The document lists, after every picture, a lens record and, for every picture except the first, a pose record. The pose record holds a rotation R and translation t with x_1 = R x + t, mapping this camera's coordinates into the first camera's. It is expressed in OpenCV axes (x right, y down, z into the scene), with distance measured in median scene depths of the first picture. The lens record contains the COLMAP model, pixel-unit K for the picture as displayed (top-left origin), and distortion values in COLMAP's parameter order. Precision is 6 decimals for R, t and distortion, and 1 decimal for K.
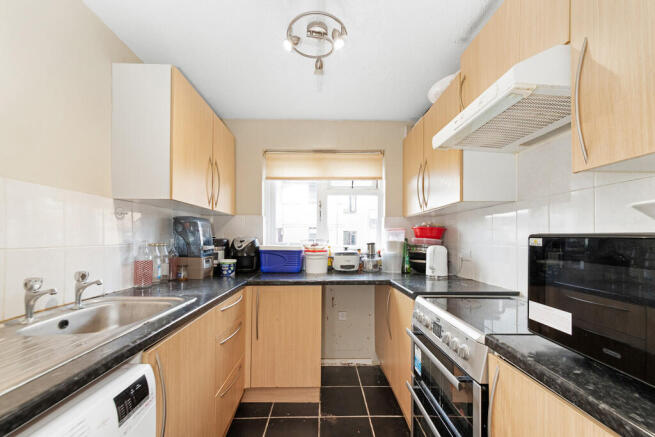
lens RADIAL K [[257.4, 0, 324.9], [0, 257.4, 235.1], [0, 0, 1]] dist [0.023239, 0.000092]
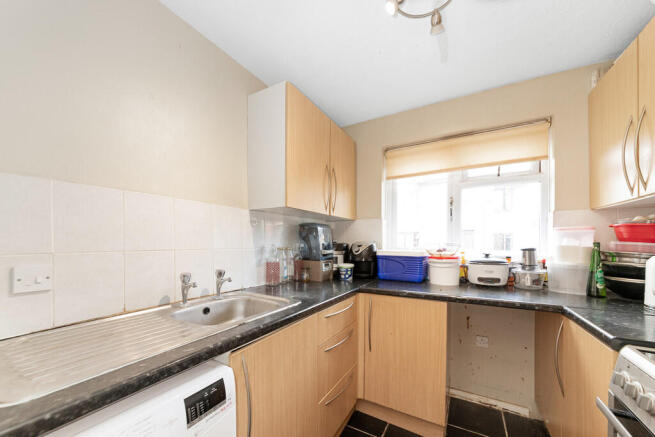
lens RADIAL K [[242.3, 0, 325.8], [0, 242.3, 241.9], [0, 0, 1]] dist [-0.012253, -0.000023]
pose [[0.855174, -0.003480, -0.518329, 0.054733], [0.008476, 0.999938, 0.007271, 0.002319], [0.518271, -0.010611, 0.855150, 0.175213]]
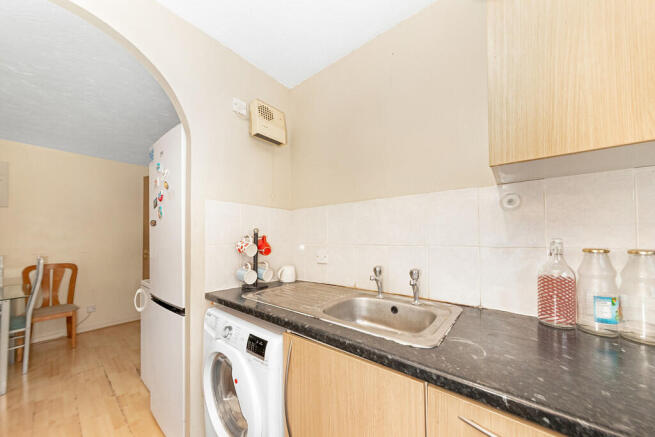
lens RADIAL K [[231.7, 0, 328.6], [0, 231.7, 238.9], [0, 0, 1]] dist [0.000350, 0.000023]
pose [[-0.638334, -0.002809, -0.769754, 0.003697], [0.004632, 0.999961, -0.007491, 0.012746], [0.769746, -0.008347, -0.638296, 0.807436]]
